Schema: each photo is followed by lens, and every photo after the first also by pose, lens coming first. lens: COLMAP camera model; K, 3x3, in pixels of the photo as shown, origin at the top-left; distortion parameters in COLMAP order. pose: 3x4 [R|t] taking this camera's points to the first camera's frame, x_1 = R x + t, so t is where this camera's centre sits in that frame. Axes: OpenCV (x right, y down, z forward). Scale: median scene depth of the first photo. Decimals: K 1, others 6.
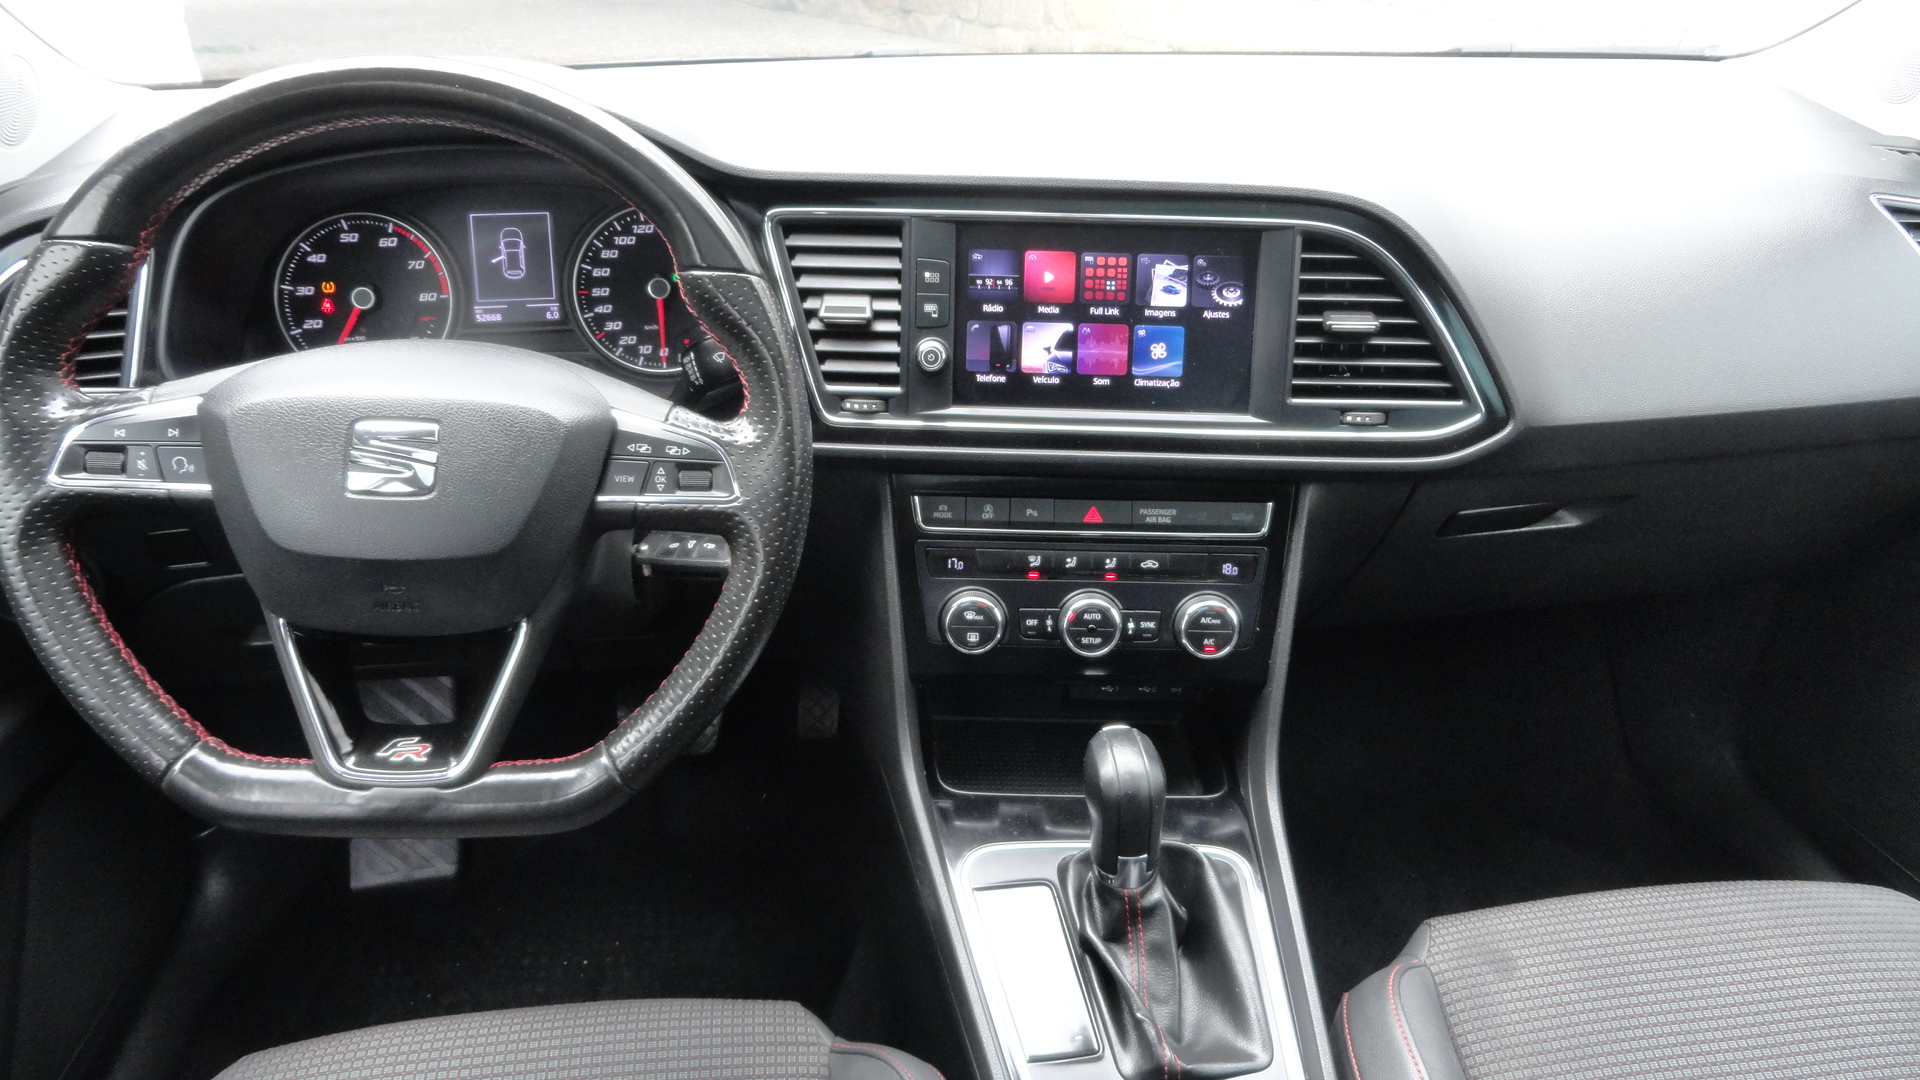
lens RADIAL K [[1336.9, 0, 973.2], [0, 1336.9, 518.9], [0, 0, 1]] dist [-0.012938, 0.002354]
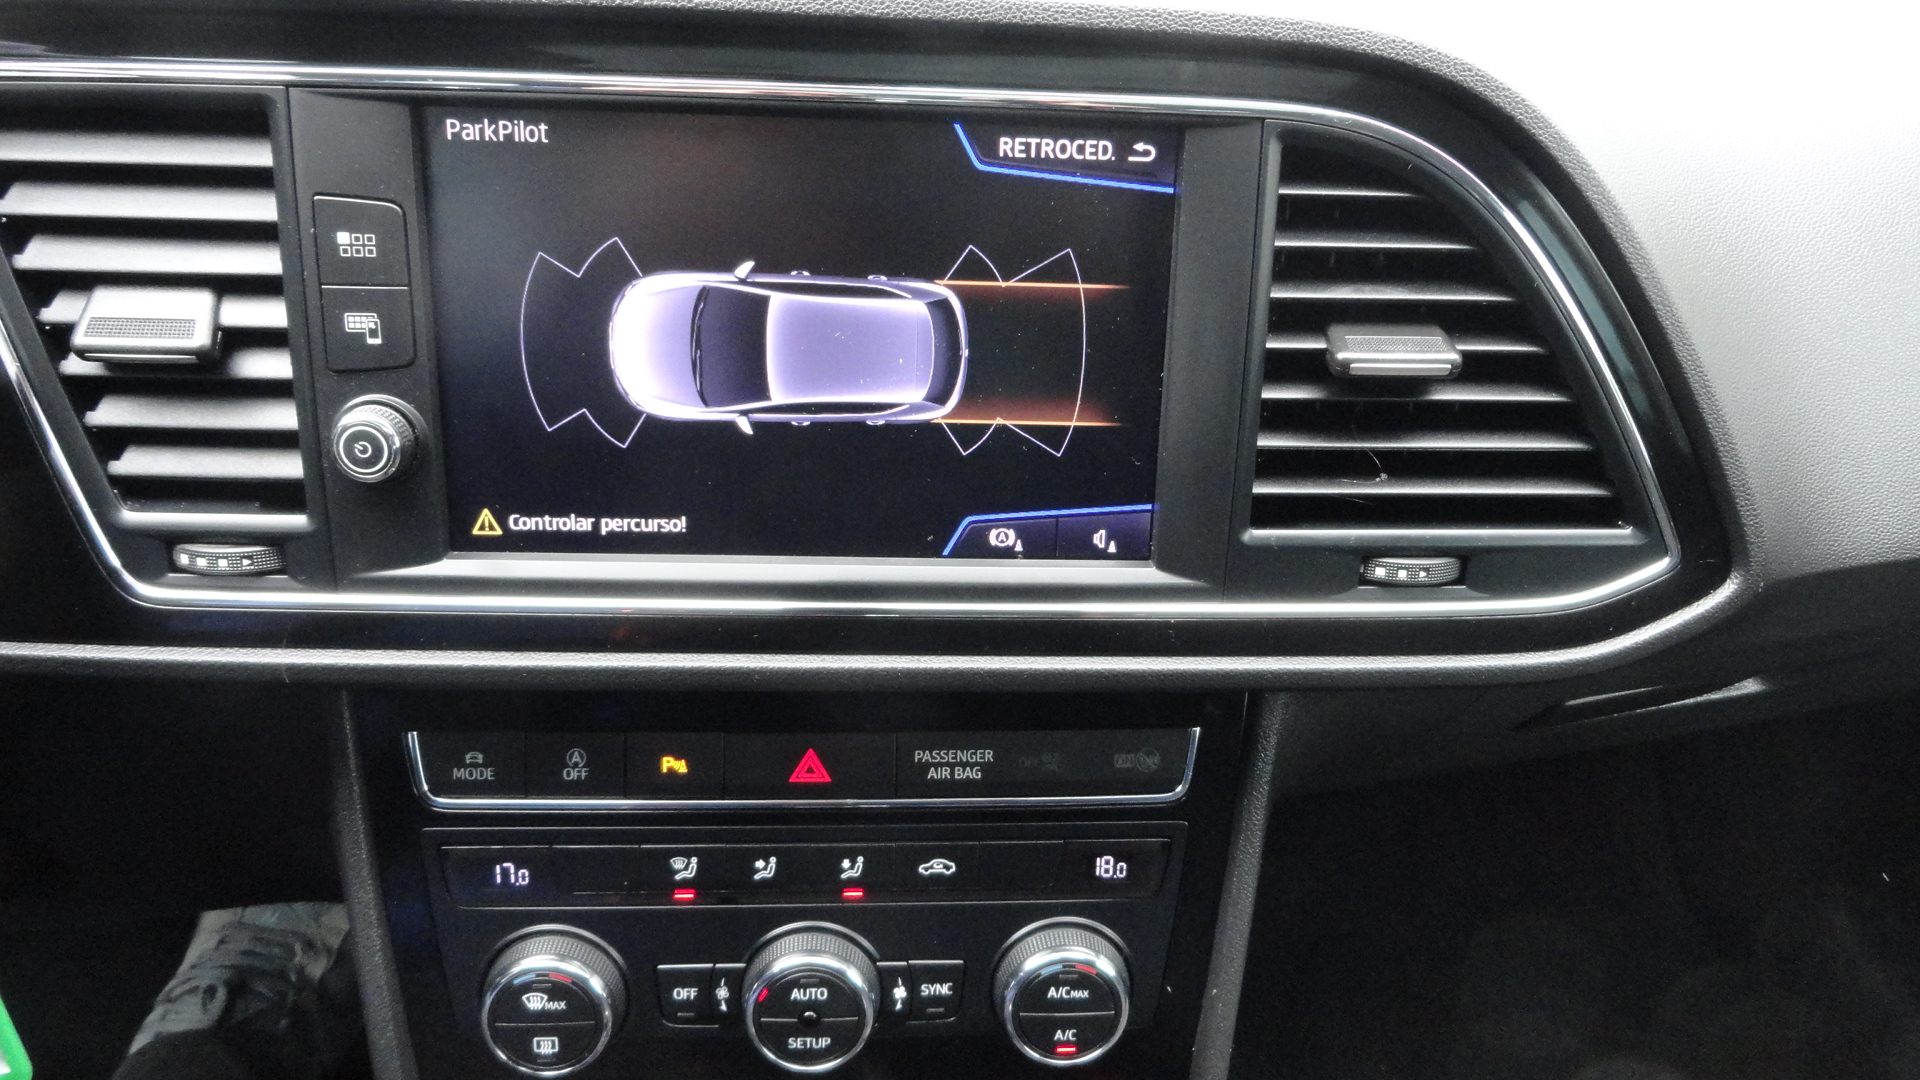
lens RADIAL K [[1336.9, 0, 981.0], [0, 1336.9, 537.4], [0, 0, 1]] dist [-0.012938, 0.002354]
pose [[0.996807, -0.017188, 0.077980, 0.118042], [0.009868, 0.995590, 0.093291, -0.127187], [-0.079240, -0.092224, 0.992580, 0.576789]]
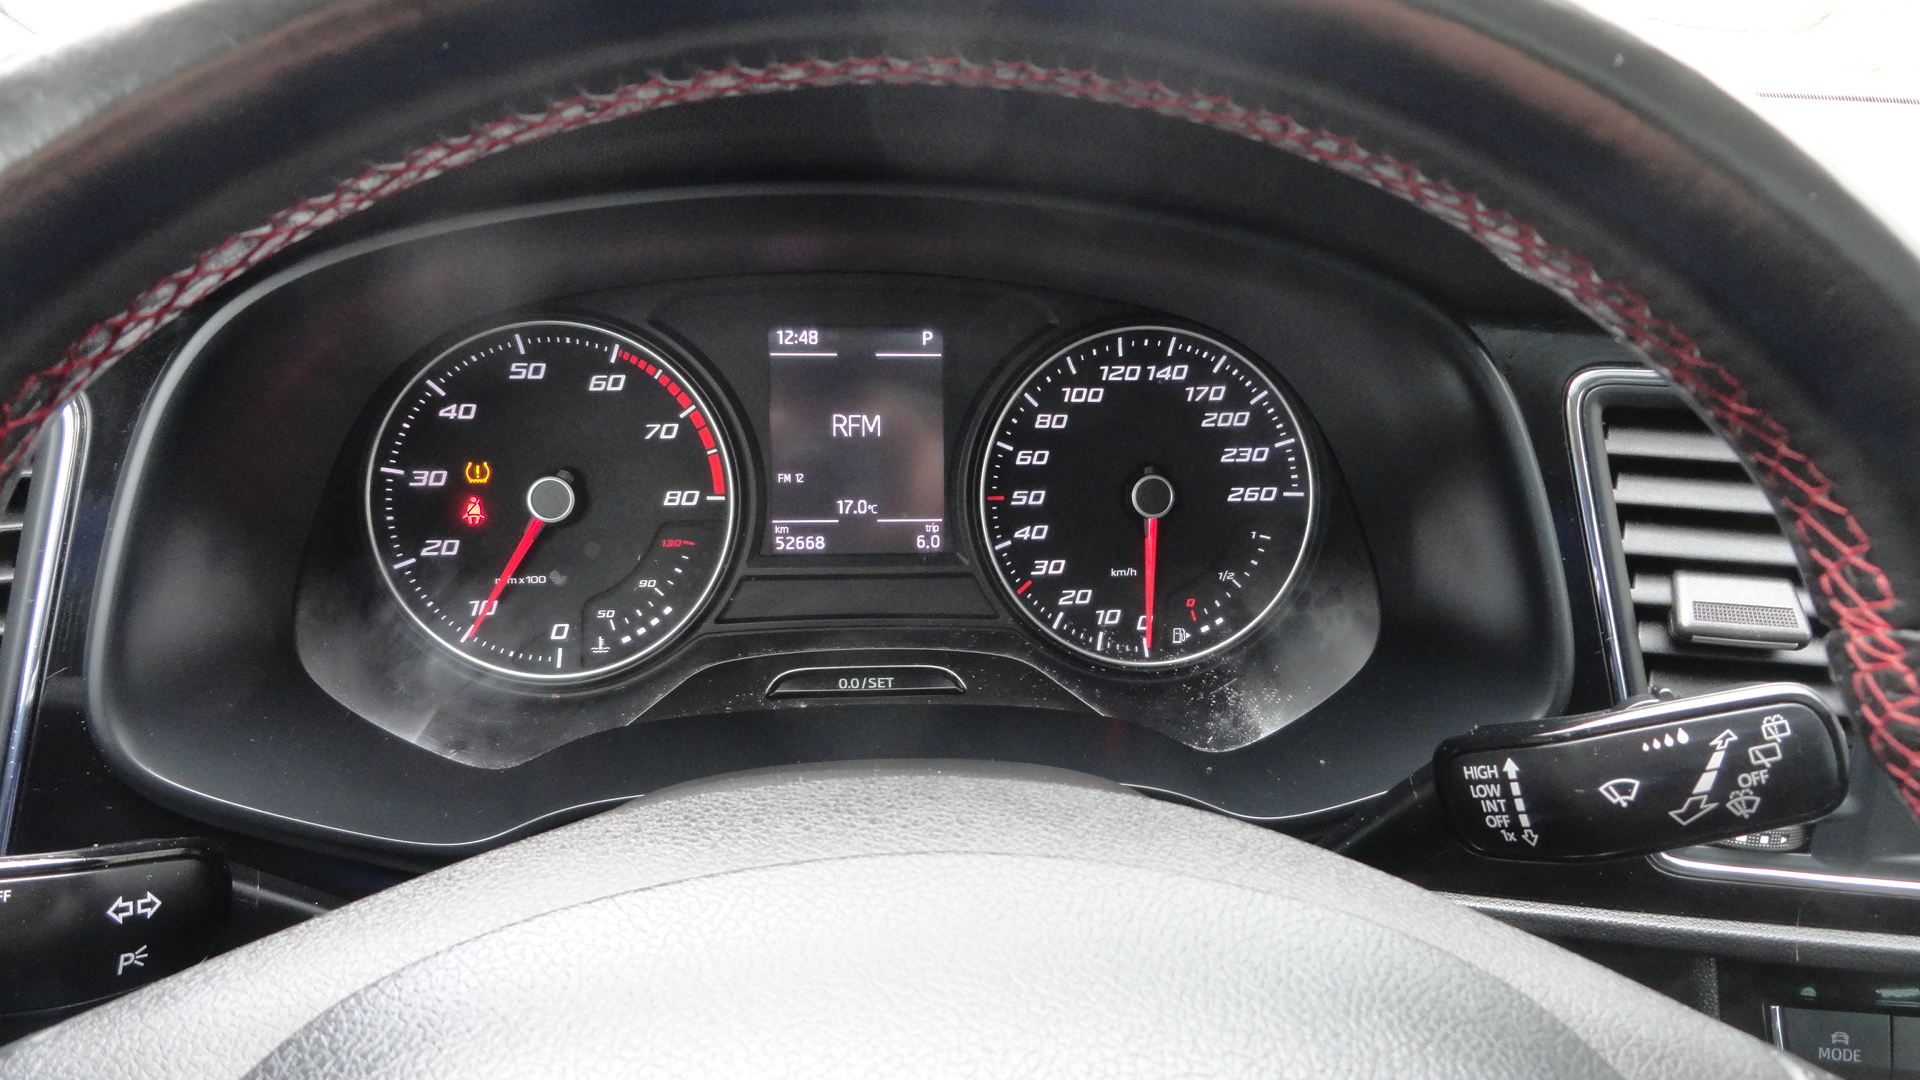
lens RADIAL K [[1336.9, 0, 958.4], [0, 1336.9, 524.9], [0, 0, 1]] dist [-0.012938, 0.002354]
pose [[0.999009, 0.041972, -0.014795, -0.331007], [-0.042601, 0.998074, -0.045093, -0.152952], [0.012874, 0.045679, 0.998873, 0.572877]]
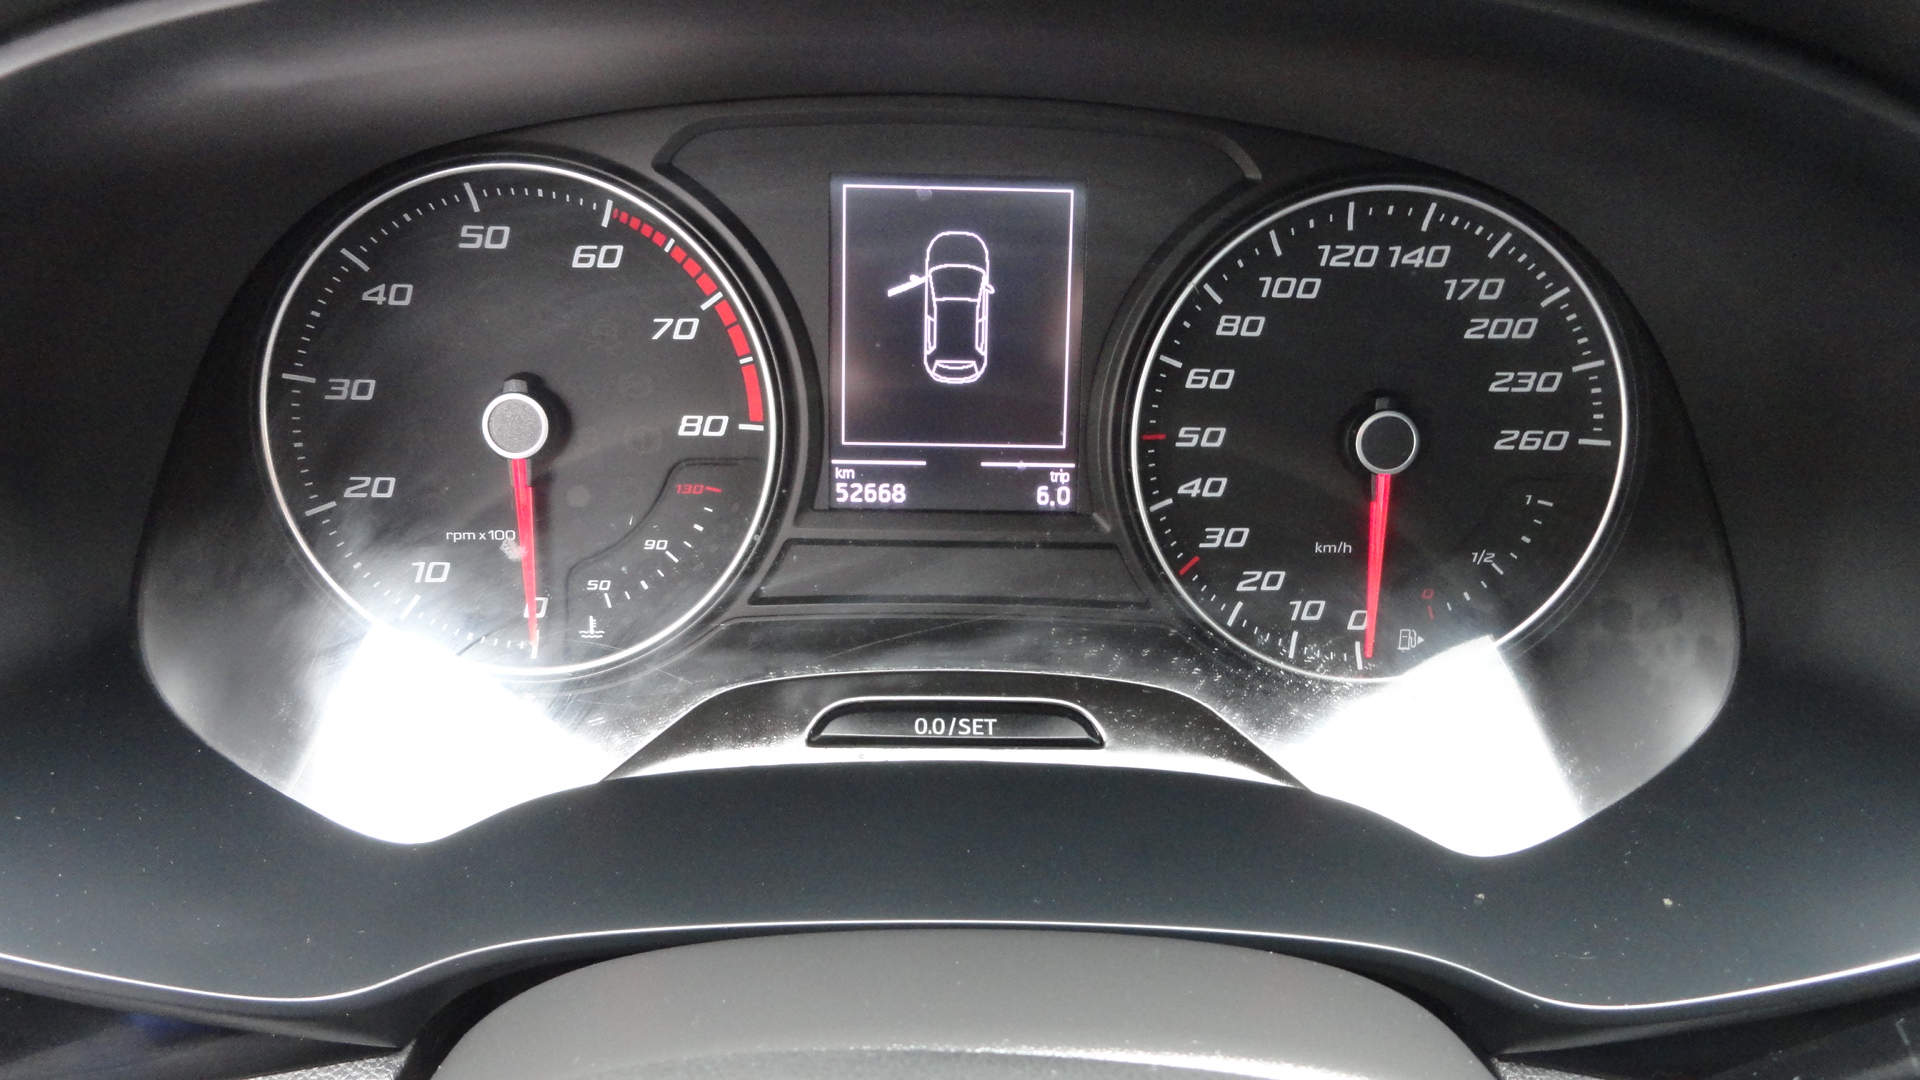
lens RADIAL K [[1336.9, 0, 953.9], [0, 1336.9, 537.4], [0, 0, 1]] dist [-0.012938, 0.002354]
pose [[0.992400, 0.082241, -0.091532, -0.343284], [-0.074484, 0.993579, 0.085160, -0.188456], [0.097948, -0.077695, 0.992154, 0.734983]]
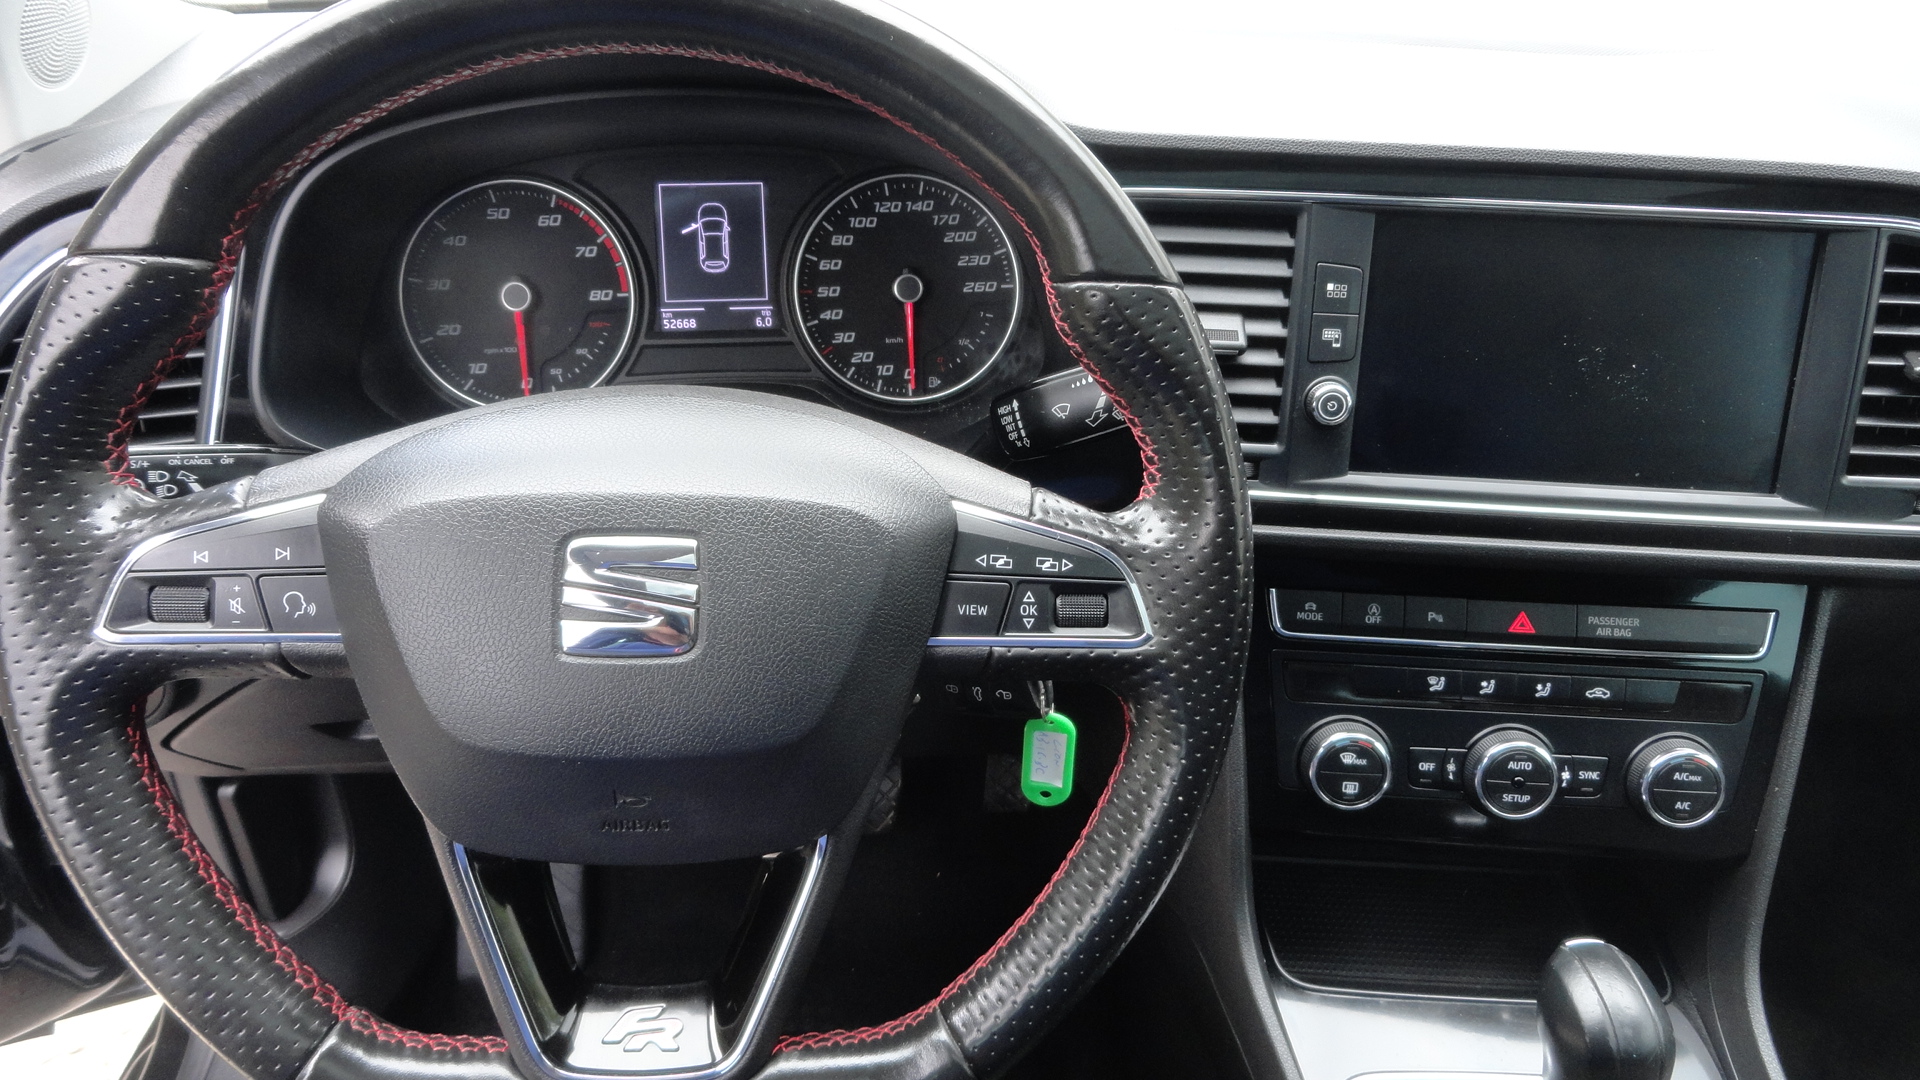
lens RADIAL K [[1336.9, 0, 964.2], [0, 1336.9, 534.0], [0, 0, 1]] dist [-0.012938, 0.002354]
pose [[0.998811, 0.025624, -0.041483, -0.189123], [-0.023623, 0.998566, 0.048034, -0.081337], [0.042654, -0.046997, 0.997984, 0.285379]]
